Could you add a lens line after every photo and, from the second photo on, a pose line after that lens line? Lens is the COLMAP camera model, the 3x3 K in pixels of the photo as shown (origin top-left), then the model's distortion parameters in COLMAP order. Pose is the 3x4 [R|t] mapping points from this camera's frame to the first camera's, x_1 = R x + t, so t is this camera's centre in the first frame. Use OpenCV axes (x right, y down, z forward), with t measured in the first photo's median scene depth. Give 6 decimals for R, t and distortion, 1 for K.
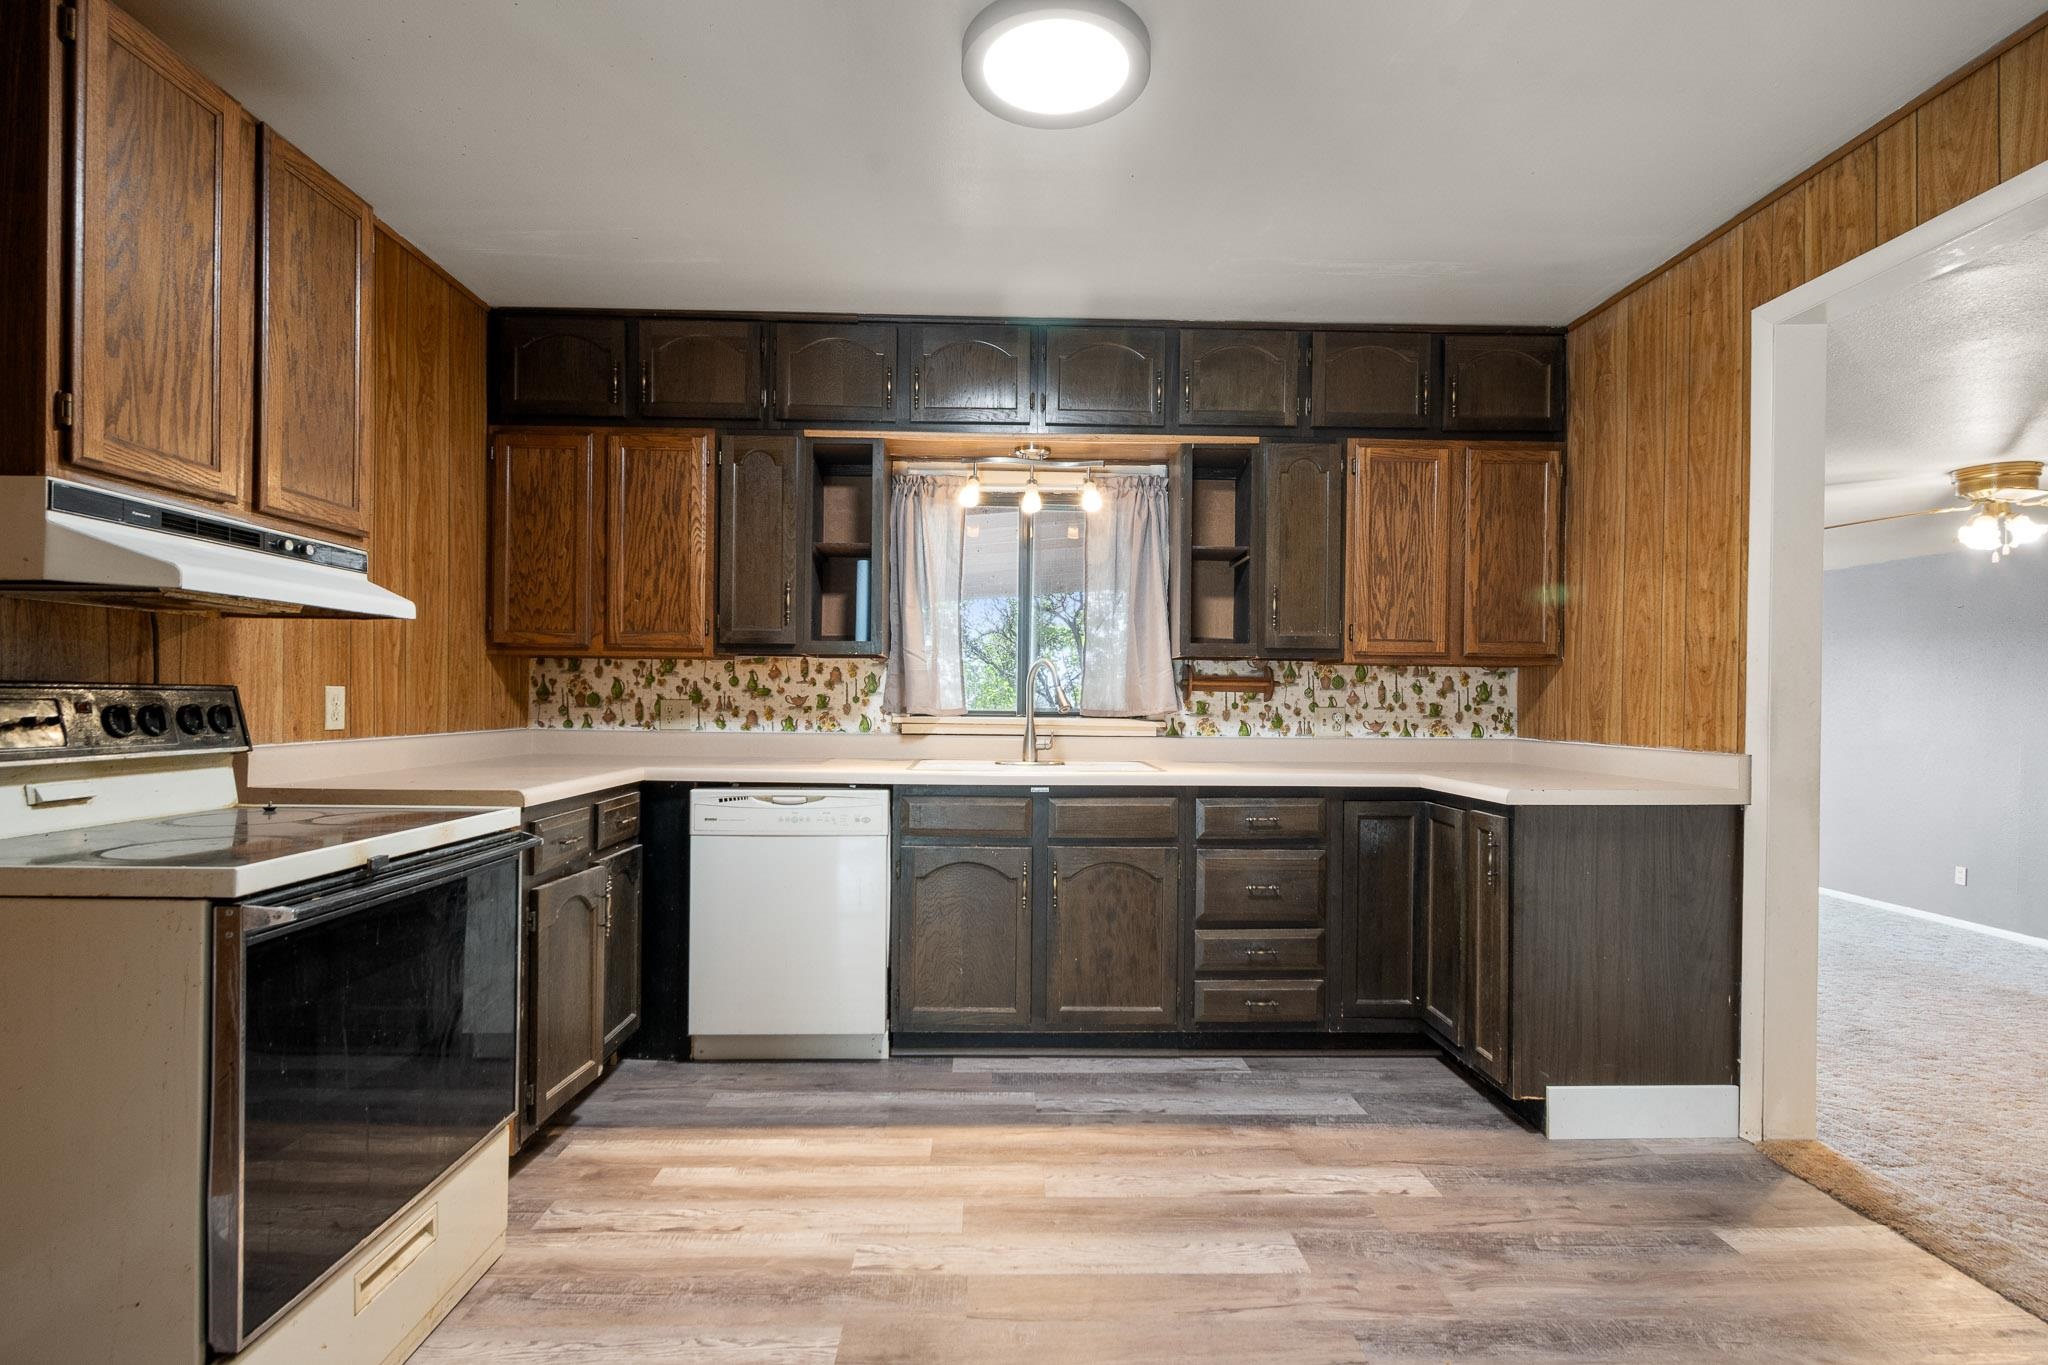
lens RADIAL K [[1003.1, 0, 1014.0], [0, 1003.1, 699.4], [0, 0, 1]] dist [0.001079, -0.003427]
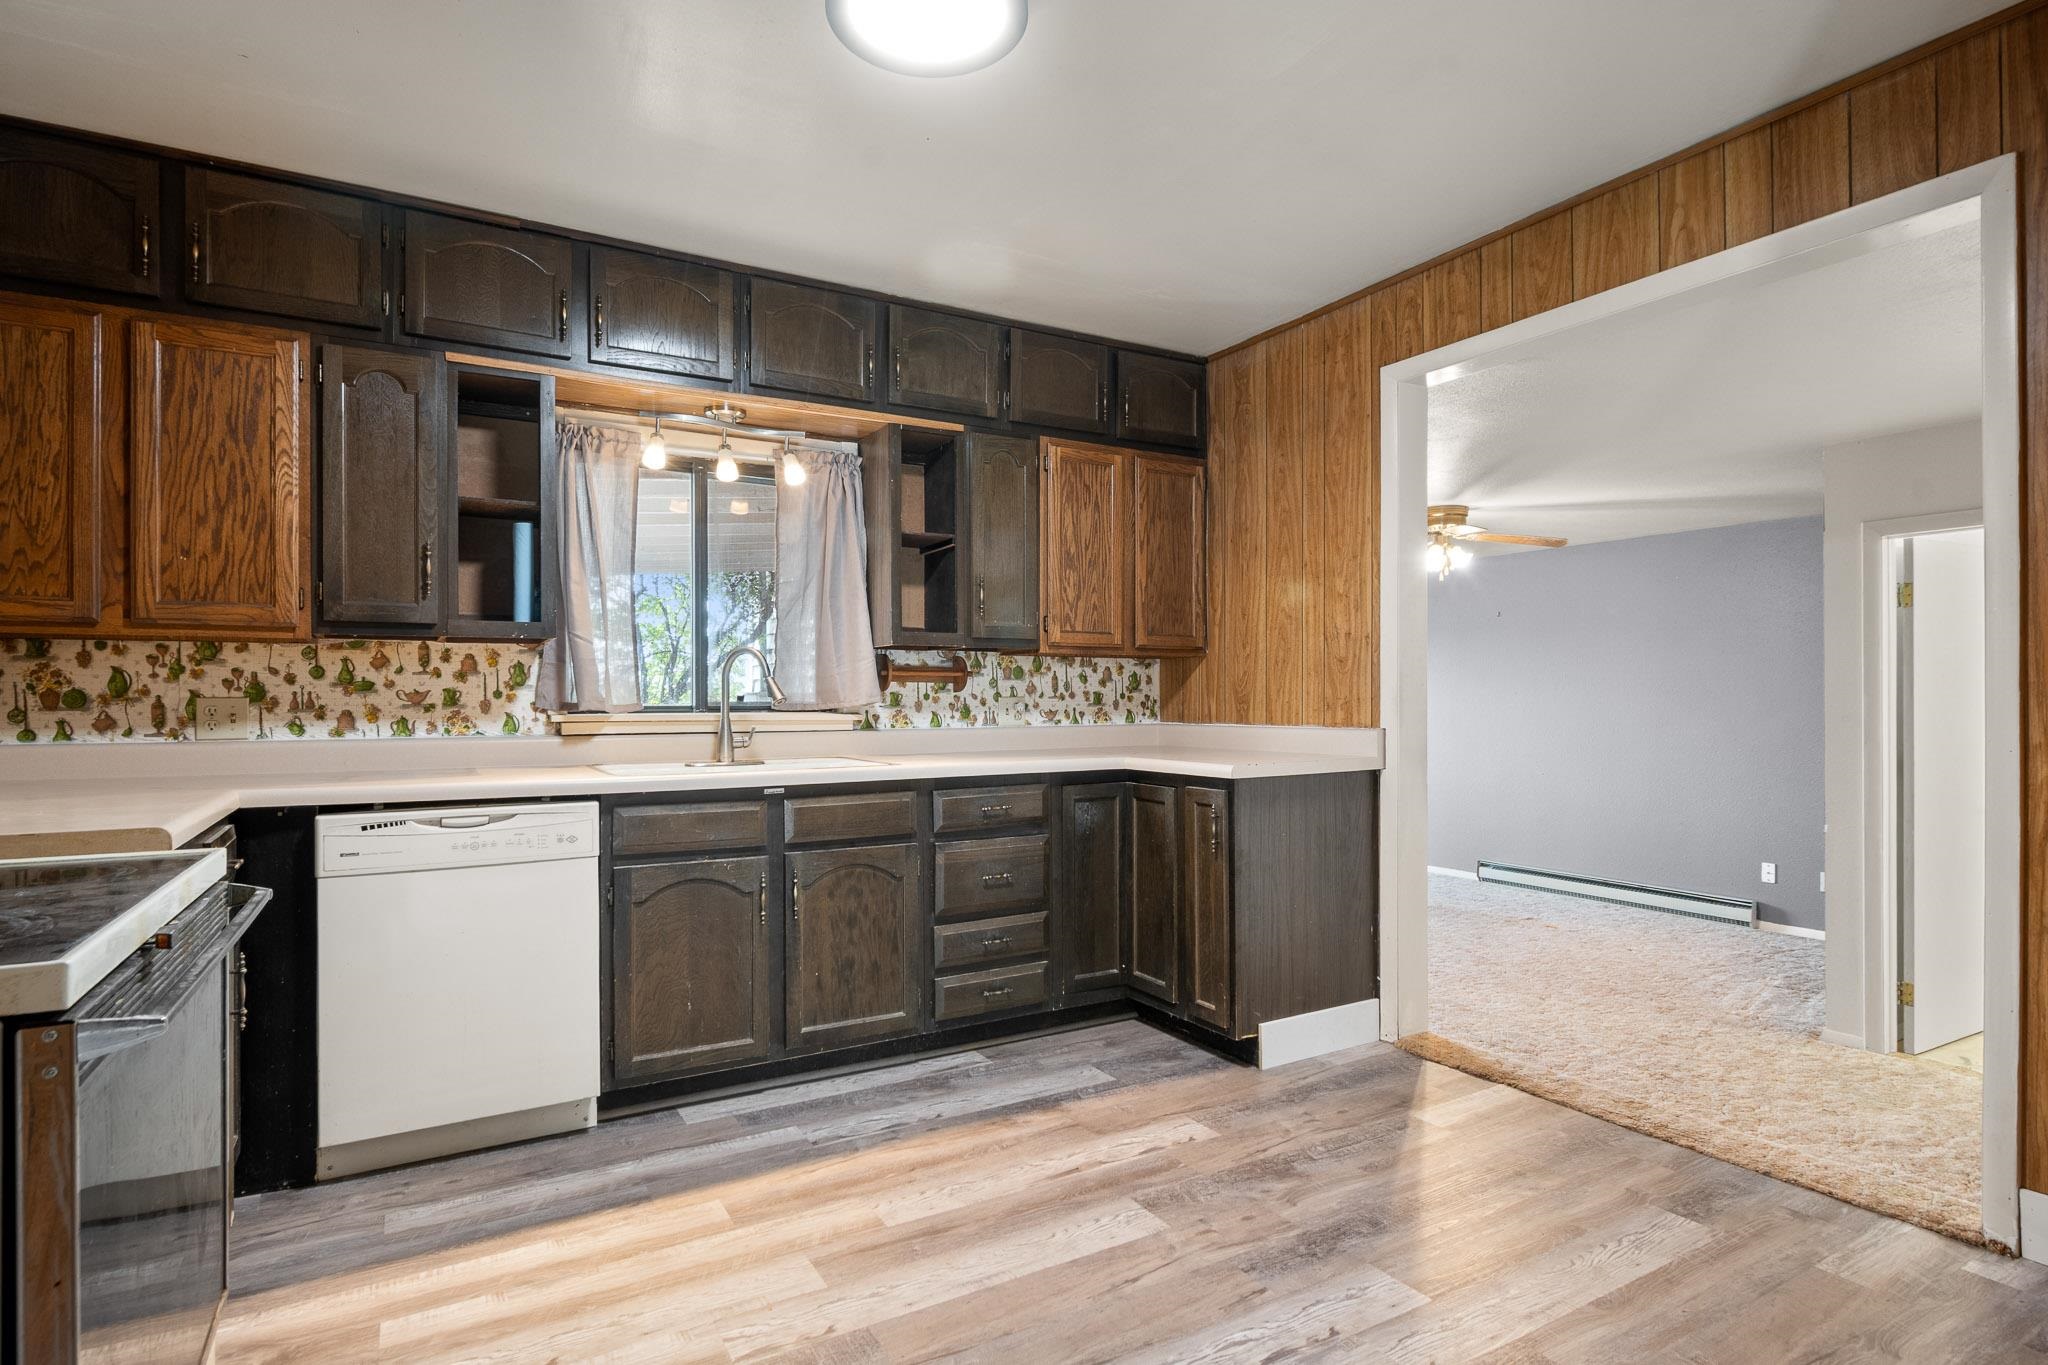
lens RADIAL K [[1054.8, 0, 1017.2], [0, 1054.8, 695.1], [0, 0, 1]] dist [0.004884, -0.005692]
pose [[0.876795, -0.012151, 0.480711, -0.235720], [0.012984, 0.999914, 0.001592, 0.005346], [-0.480689, 0.004846, 0.876878, 0.065082]]
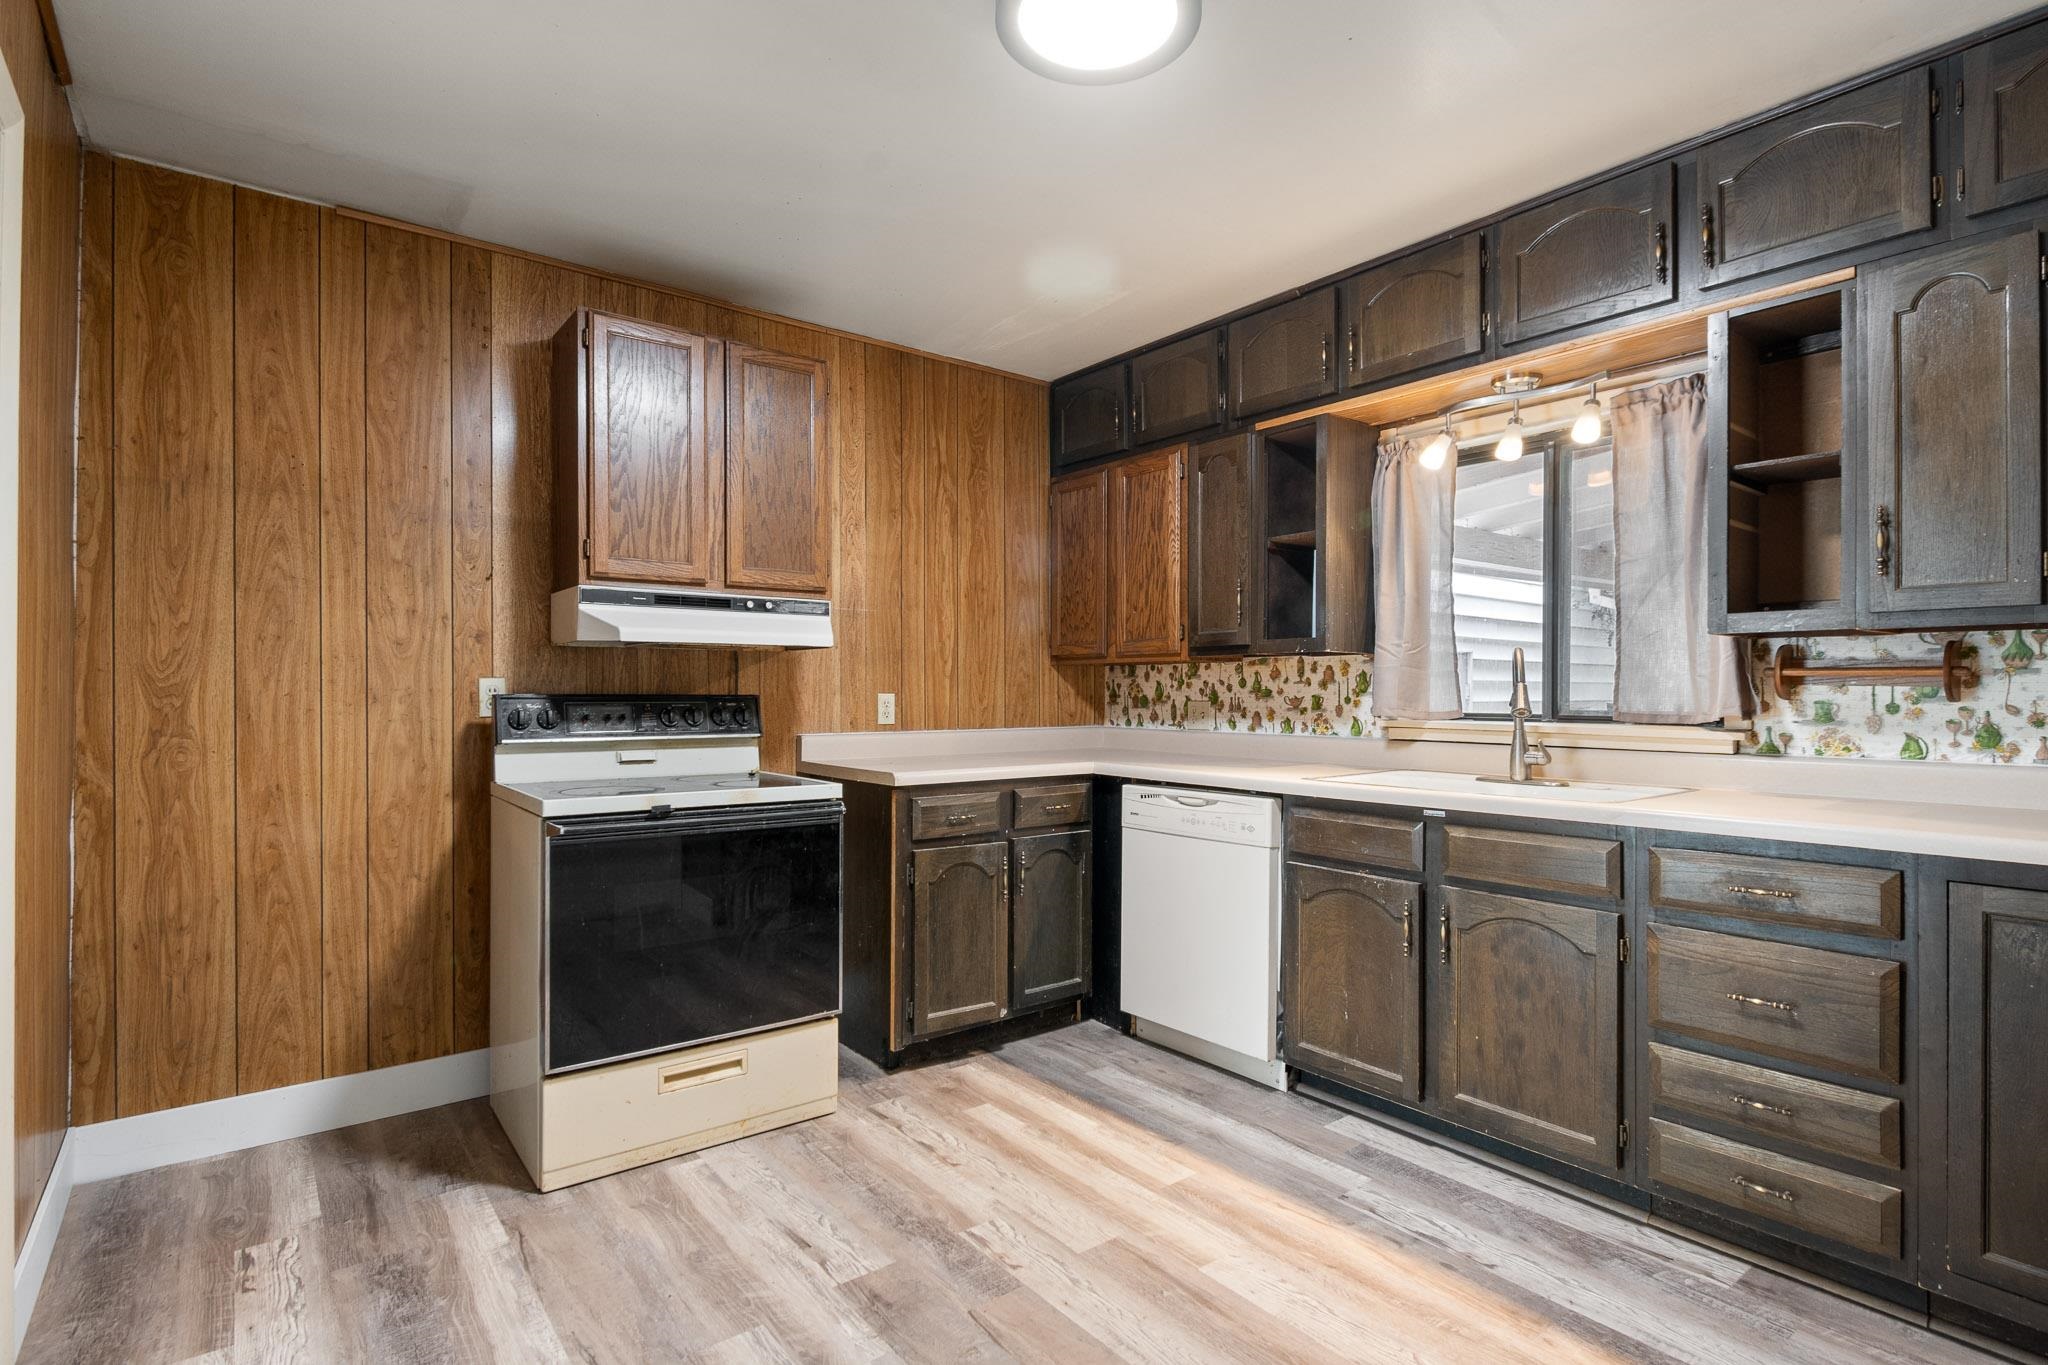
lens RADIAL K [[1003.1, 0, 1012.5], [0, 1003.1, 692.2], [0, 0, 1]] dist [0.001079, -0.003427]
pose [[0.590819, -0.009698, -0.806746, 0.471538], [0.005399, 0.999953, -0.008067, -0.001966], [0.806786, 0.000410, 0.590843, 0.254493]]
